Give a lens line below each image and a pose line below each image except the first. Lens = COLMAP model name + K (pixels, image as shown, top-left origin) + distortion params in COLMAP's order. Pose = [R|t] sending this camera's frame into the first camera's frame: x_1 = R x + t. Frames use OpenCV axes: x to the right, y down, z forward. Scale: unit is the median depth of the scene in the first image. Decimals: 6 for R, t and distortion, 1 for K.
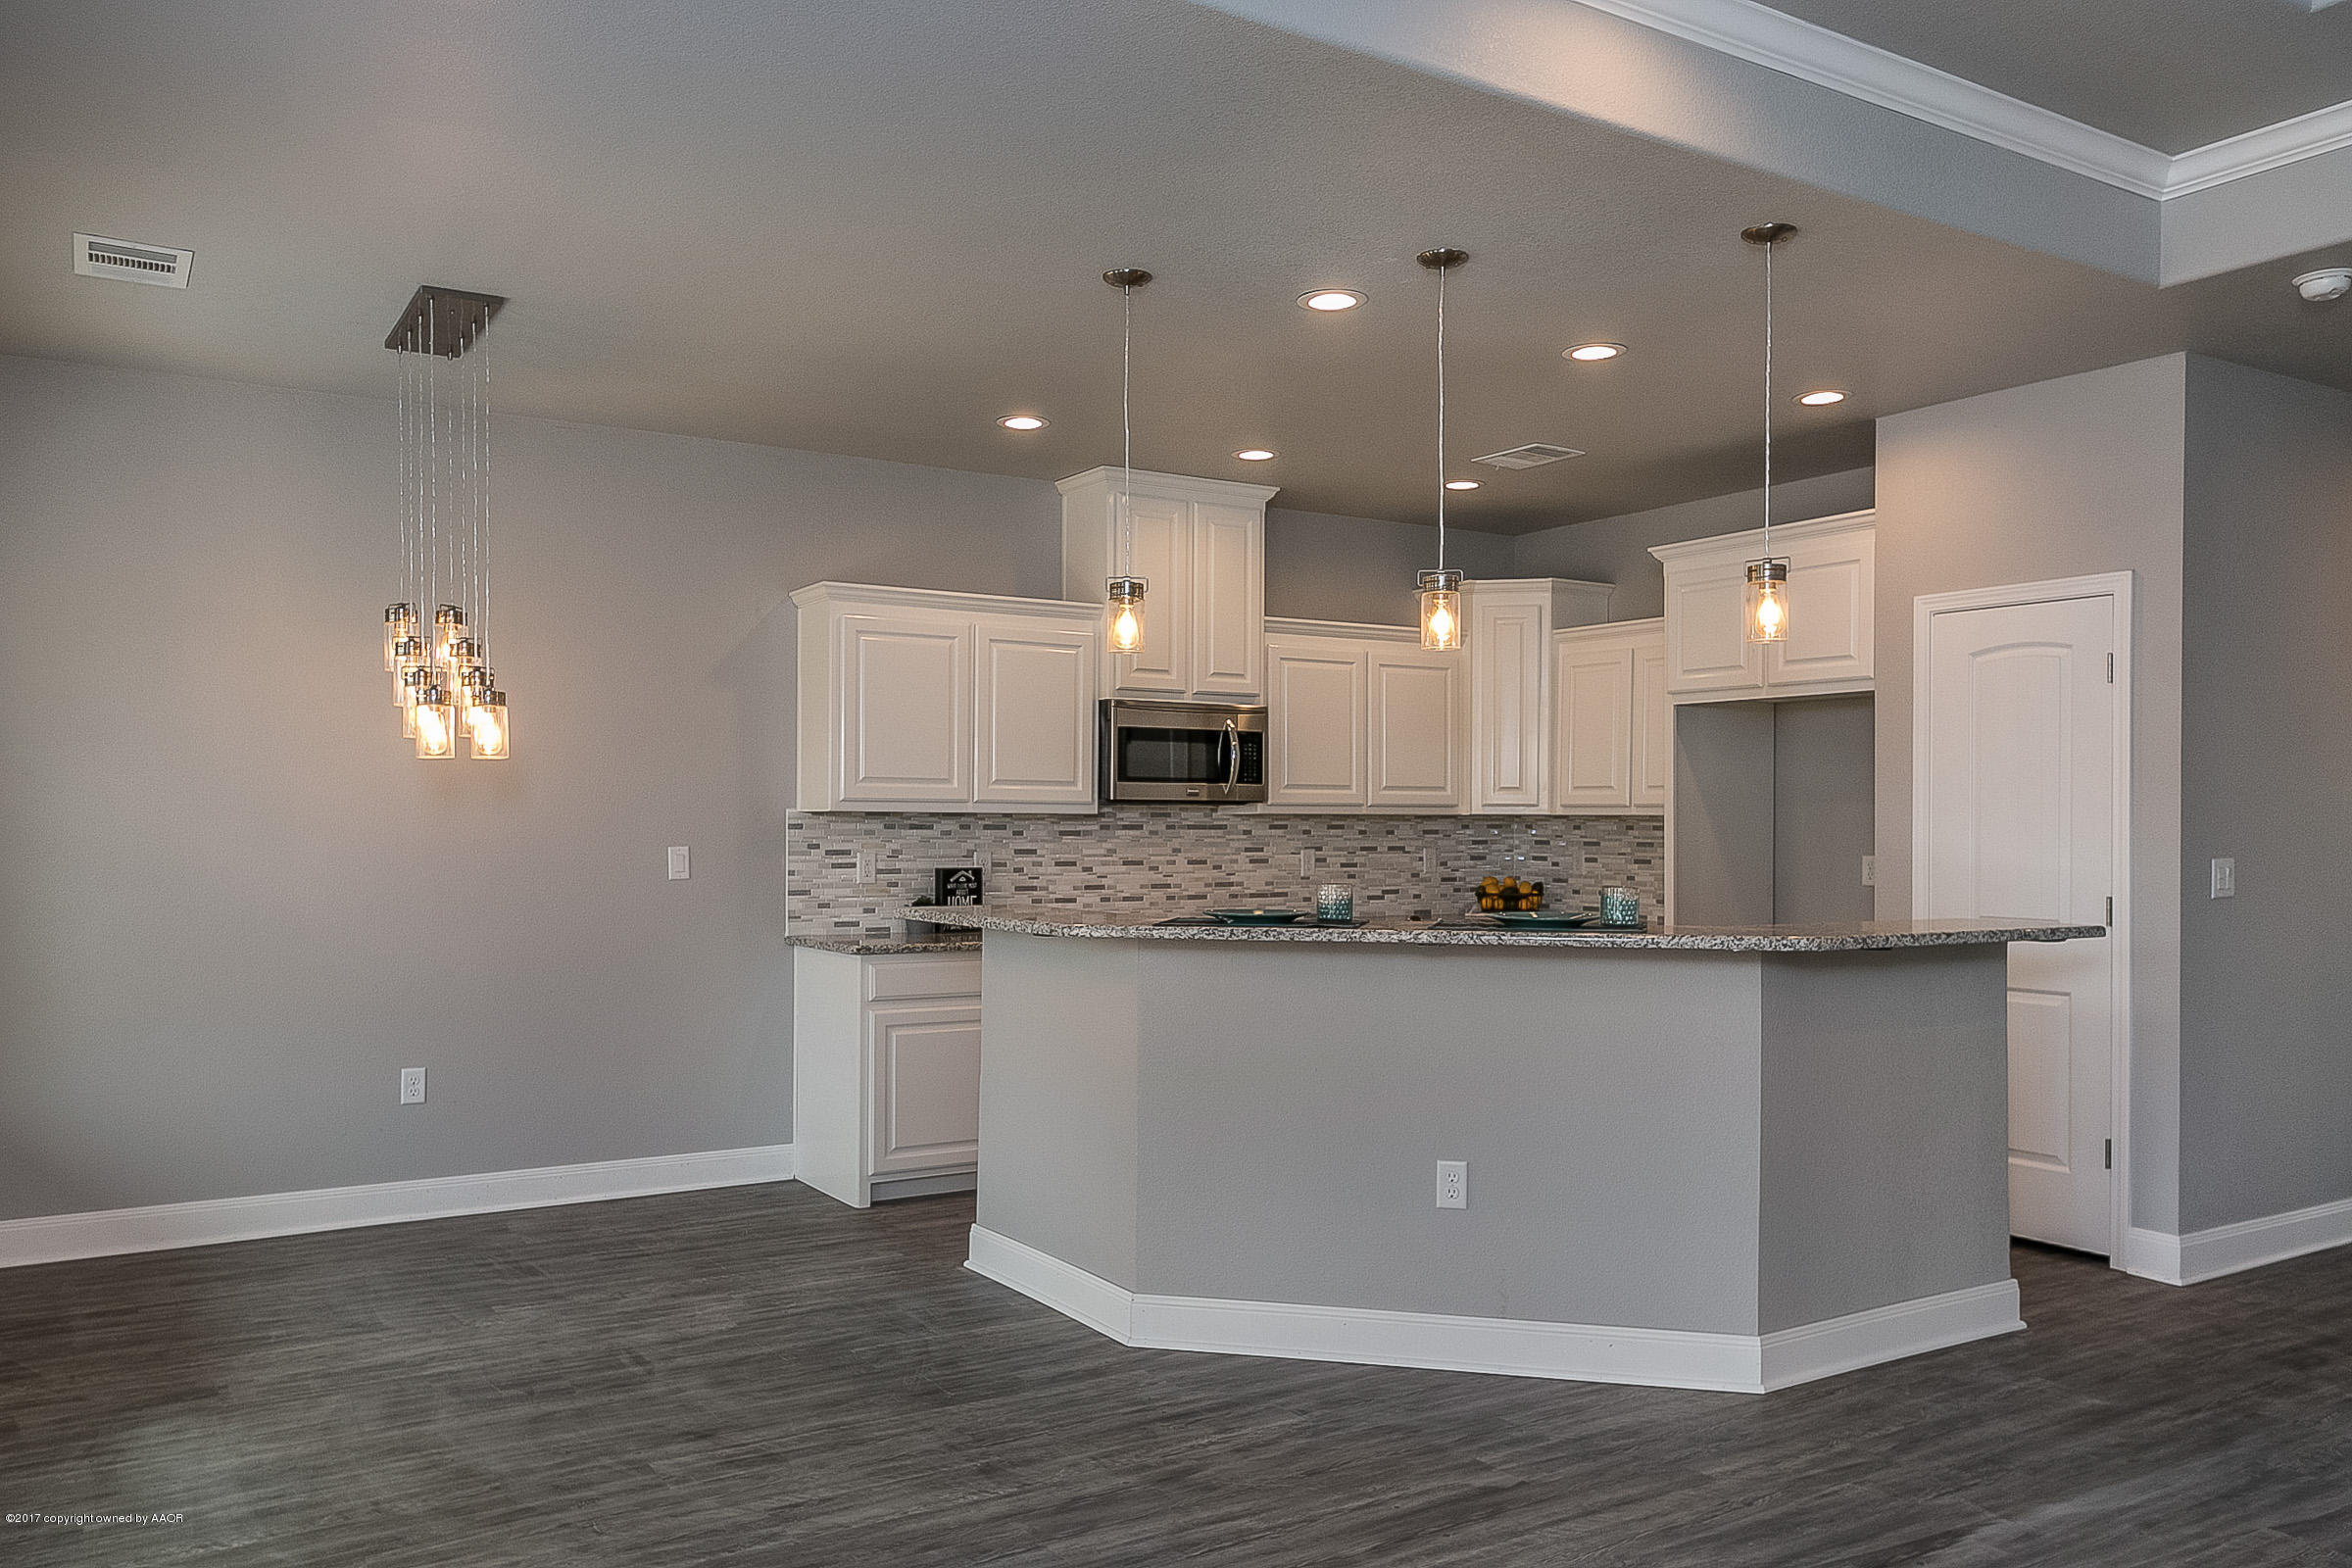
lens RADIAL K [[1838.2, 0, 1226.3], [0, 1838.2, 820.0], [0, 0, 1]] dist [0.009472, -0.007026]
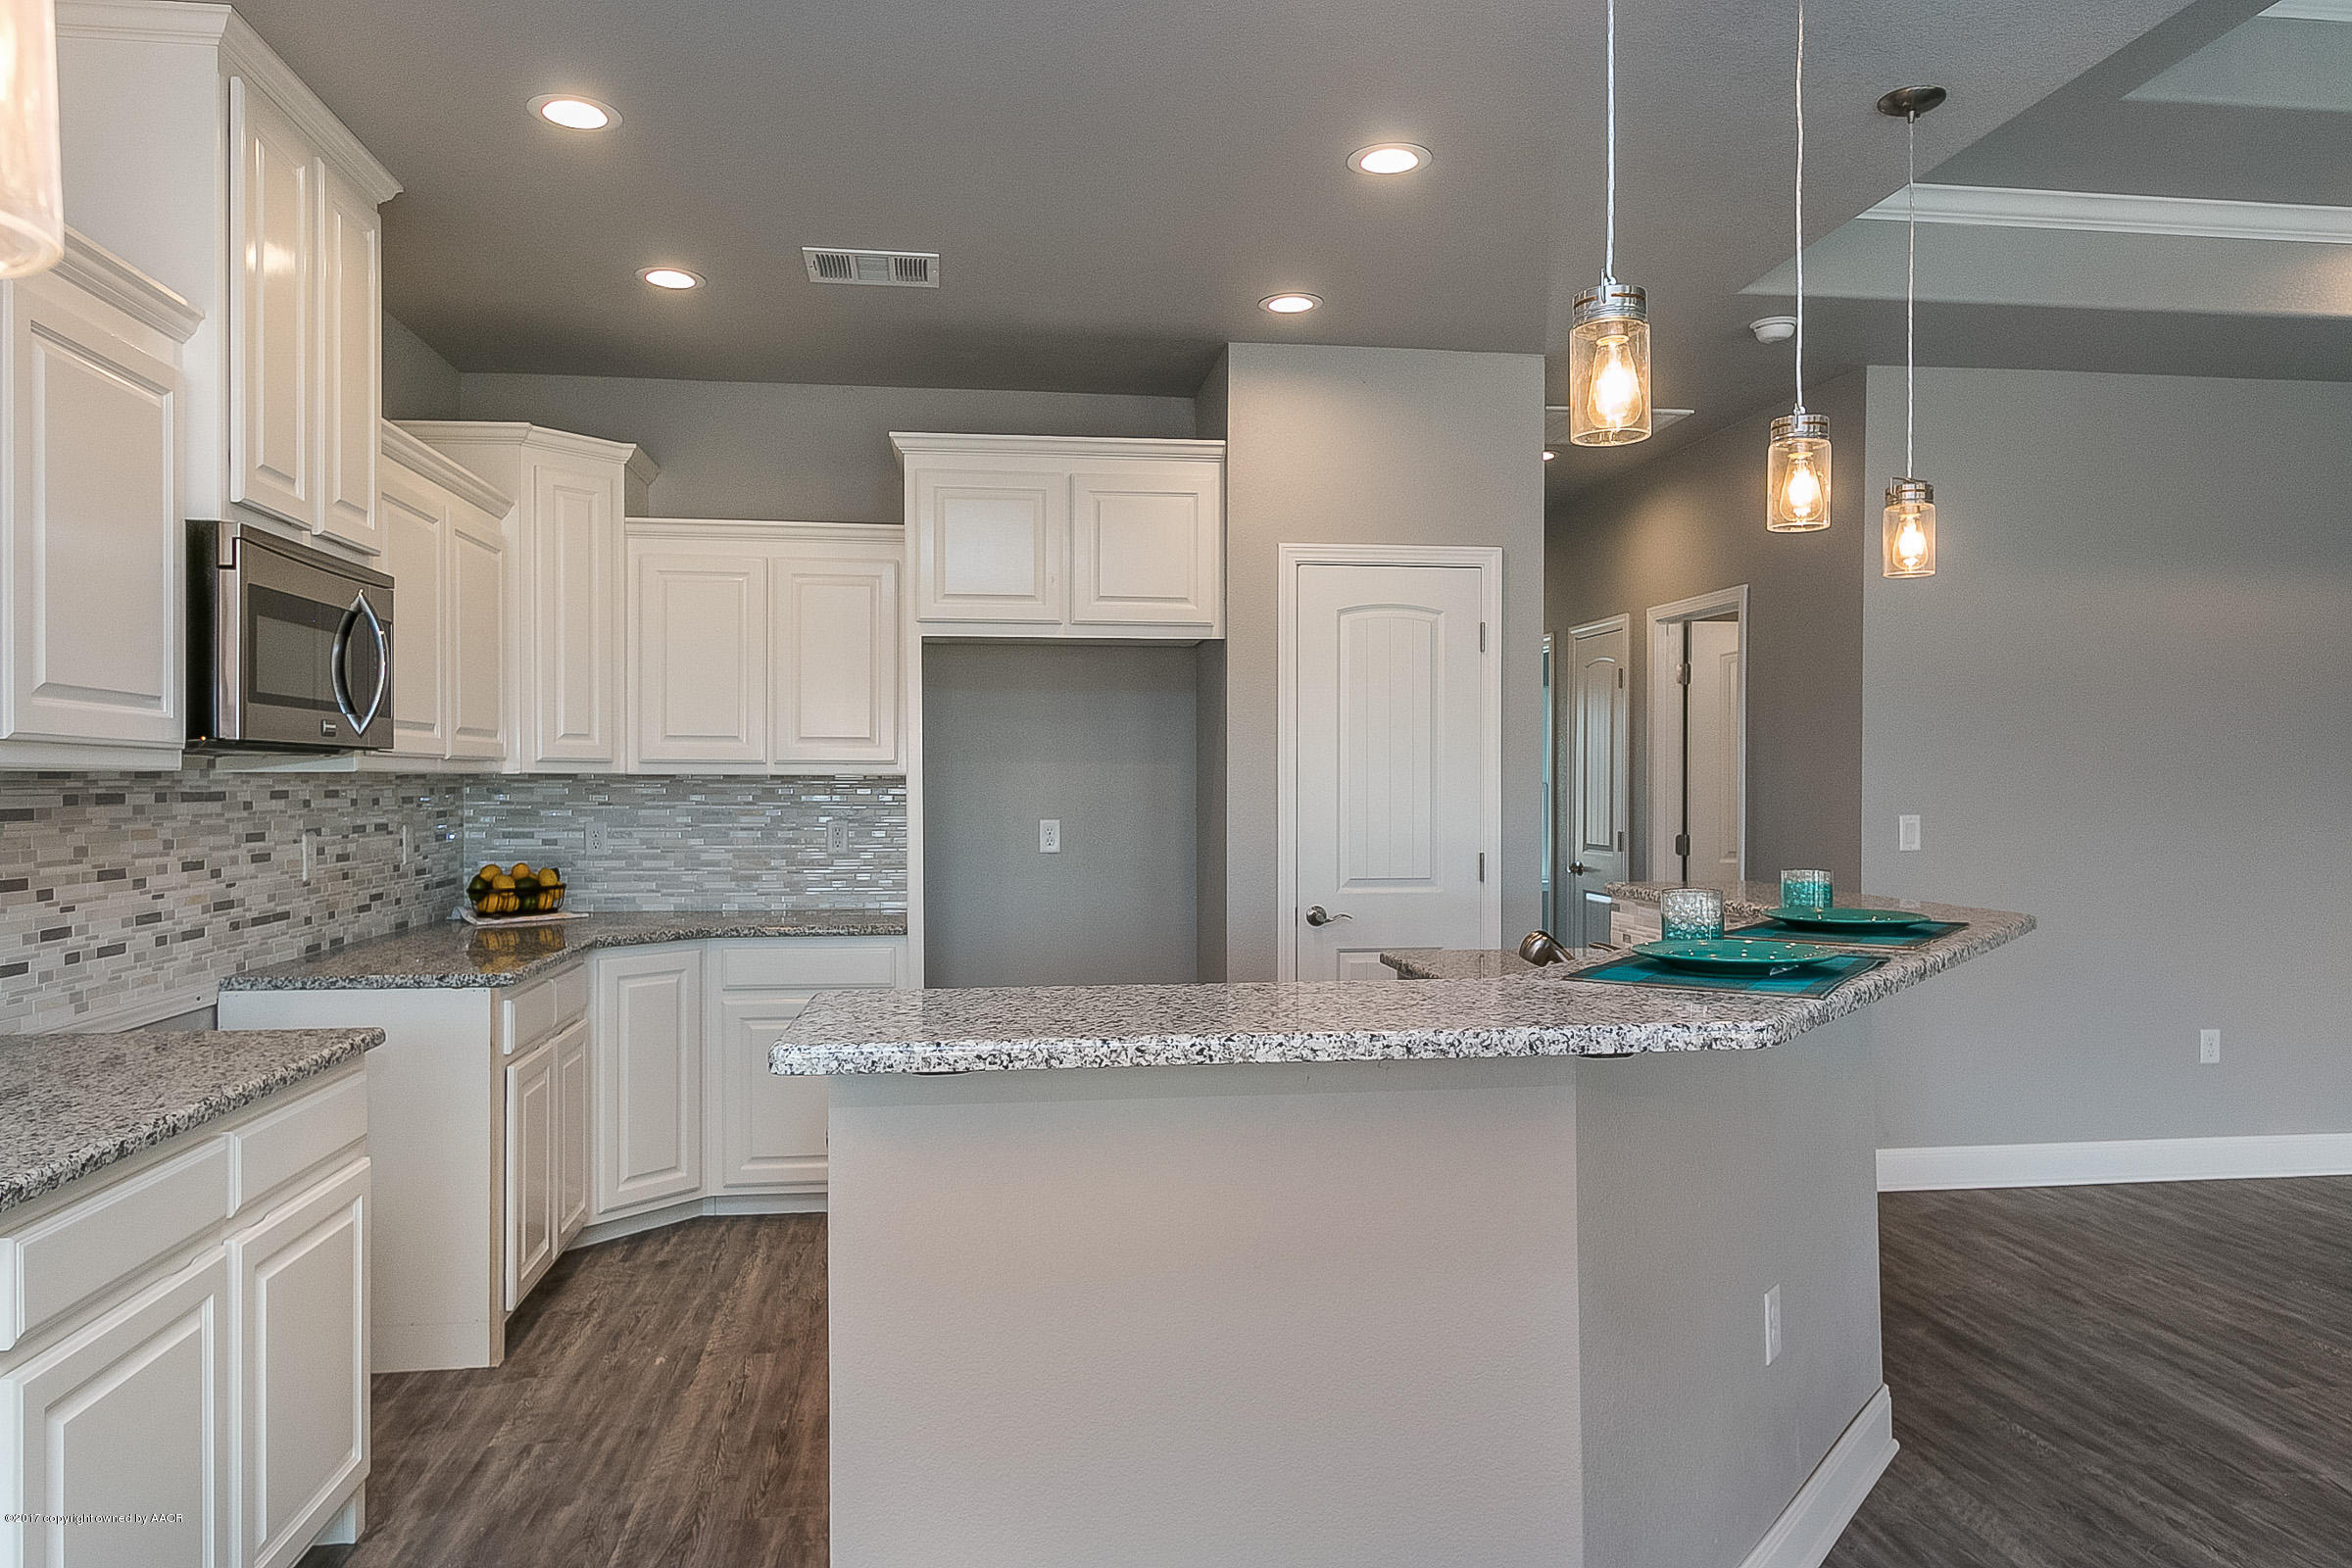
lens RADIAL K [[1540.7, 0, 1205.3], [0, 1540.7, 771.3], [0, 0, 1]] dist [0.005088, 0.002827]
pose [[0.422086, 0.003580, 0.906549, -0.316958], [0.001178, 0.999989, -0.004498, -0.001126], [-0.906555, 0.002967, 0.422077, 0.625933]]
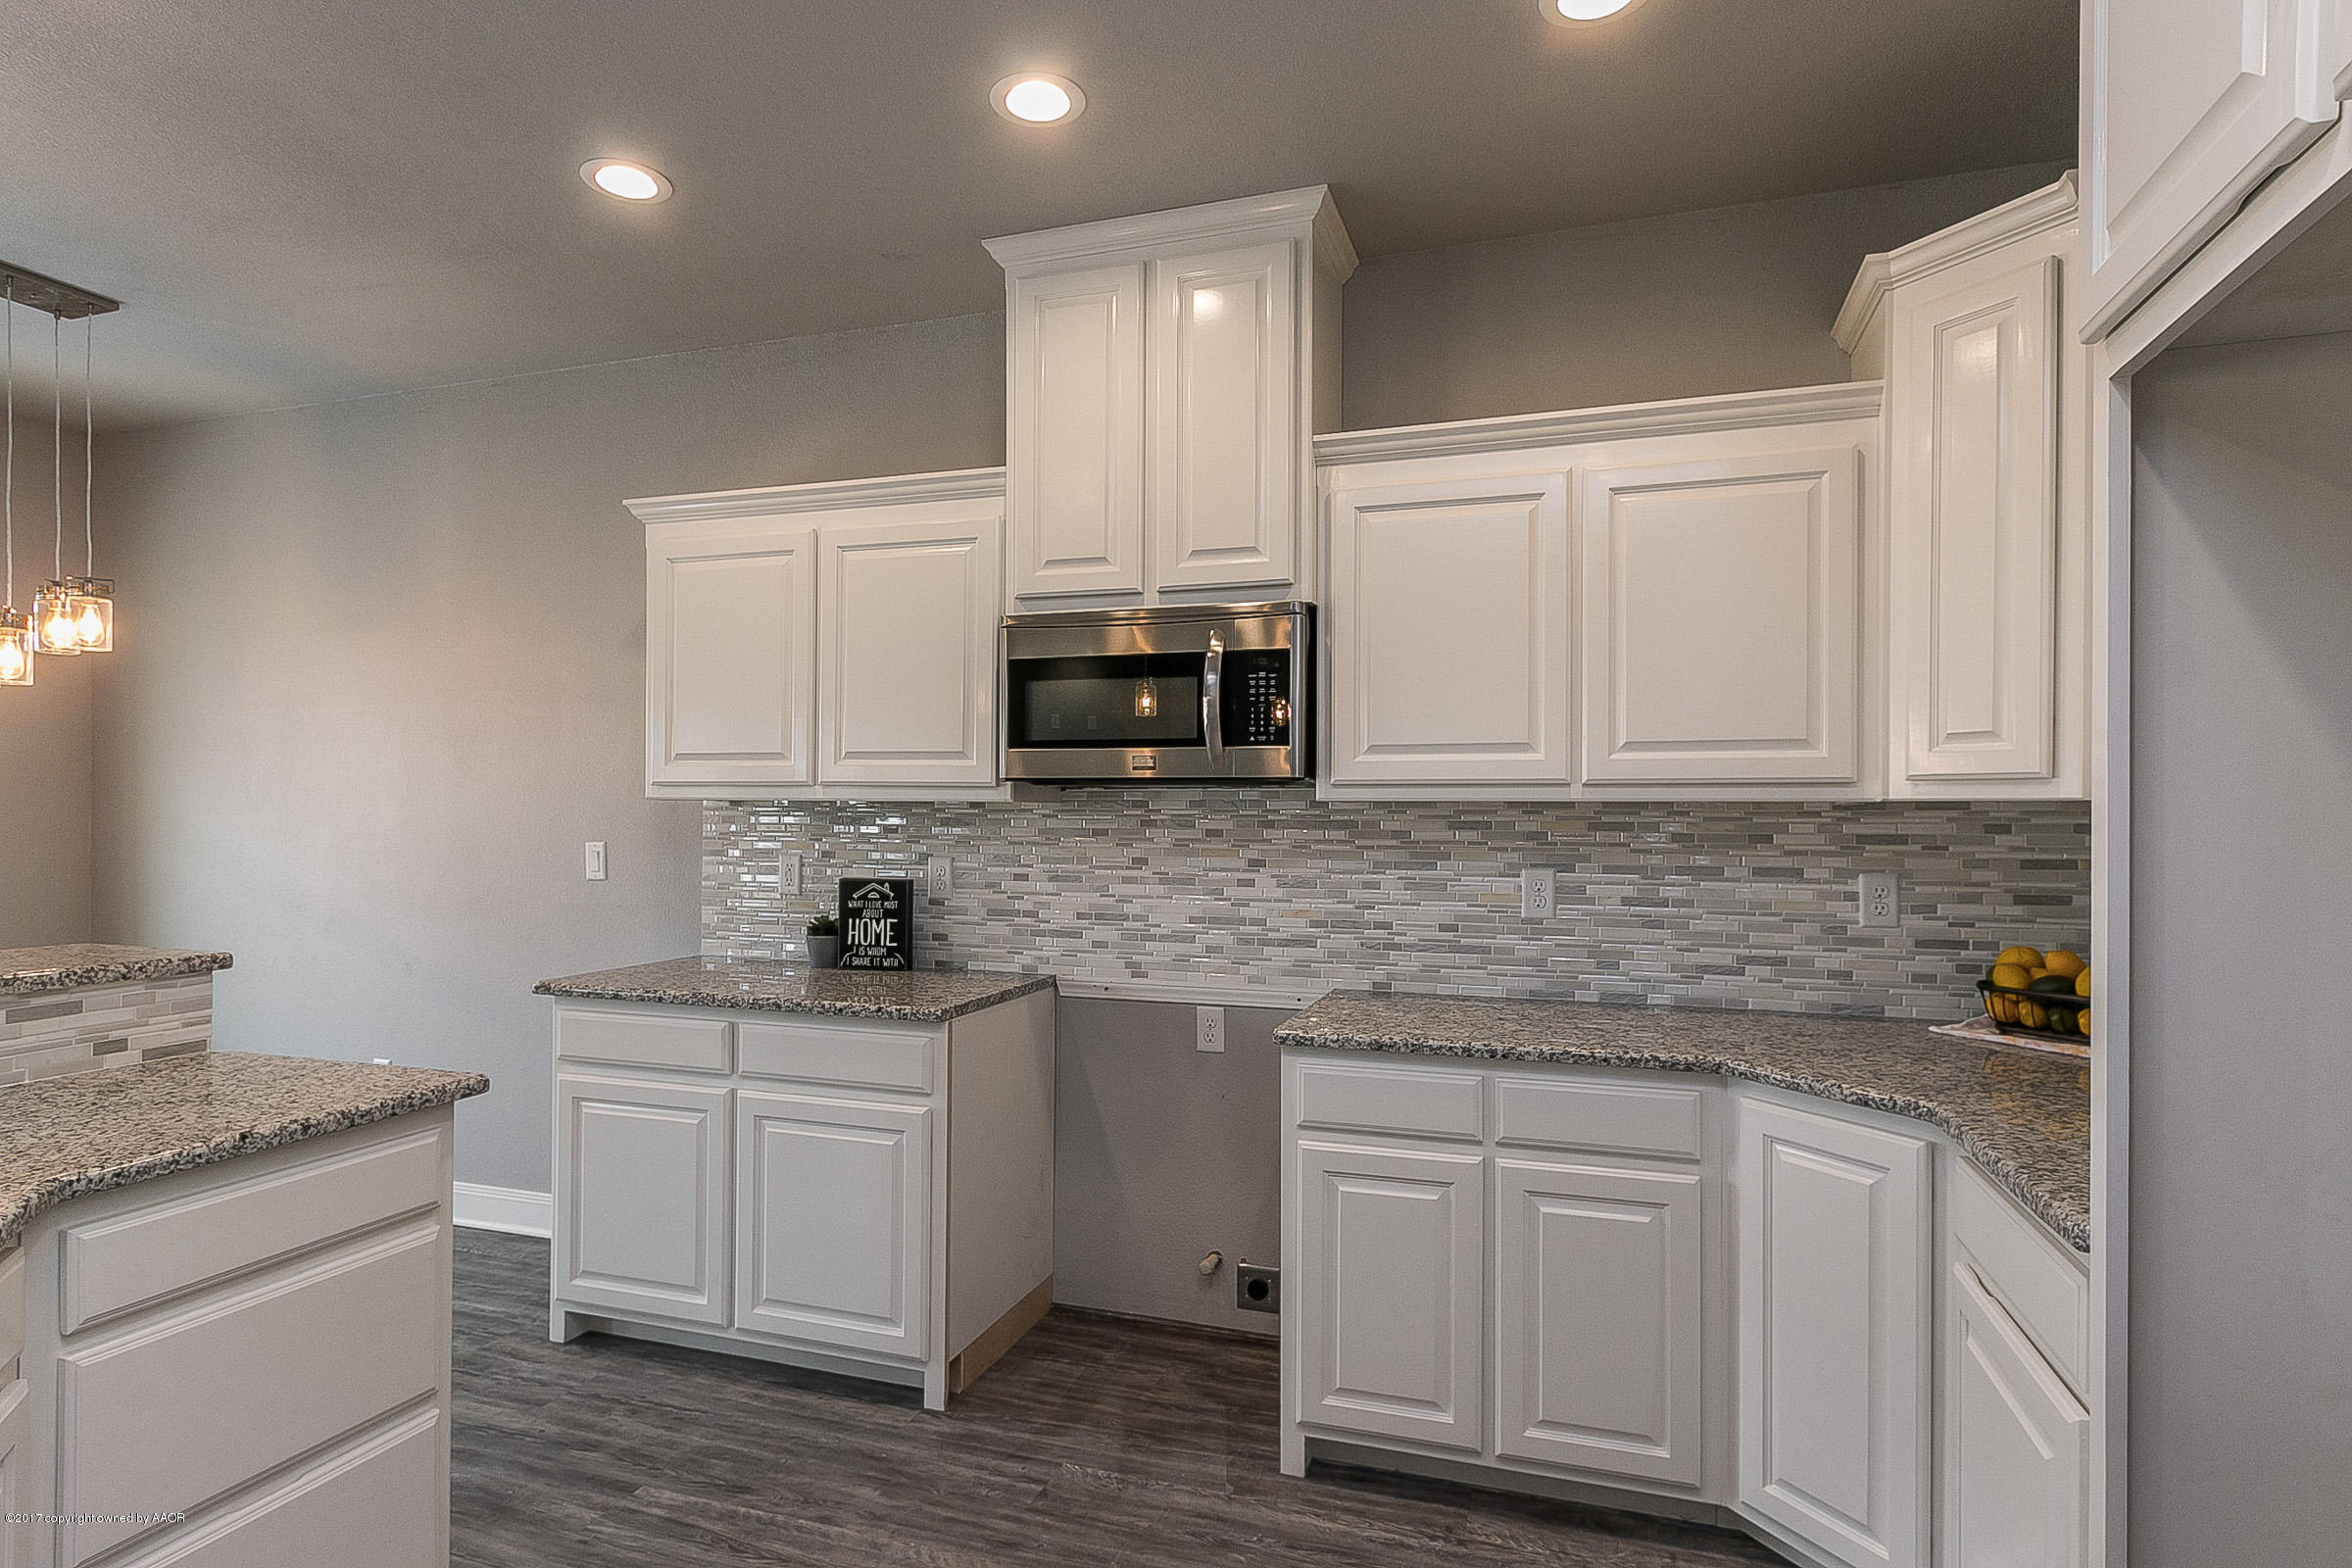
lens RADIAL K [[1258.0, 0, 1165.3], [0, 1258.0, 811.5], [0, 0, 1]] dist [0.021819, 0.000138]
pose [[0.604371, -0.002525, -0.796699, 0.312169], [-0.004667, 0.999967, -0.006710, 0.002750], [0.796689, 0.007774, 0.604339, 0.799939]]
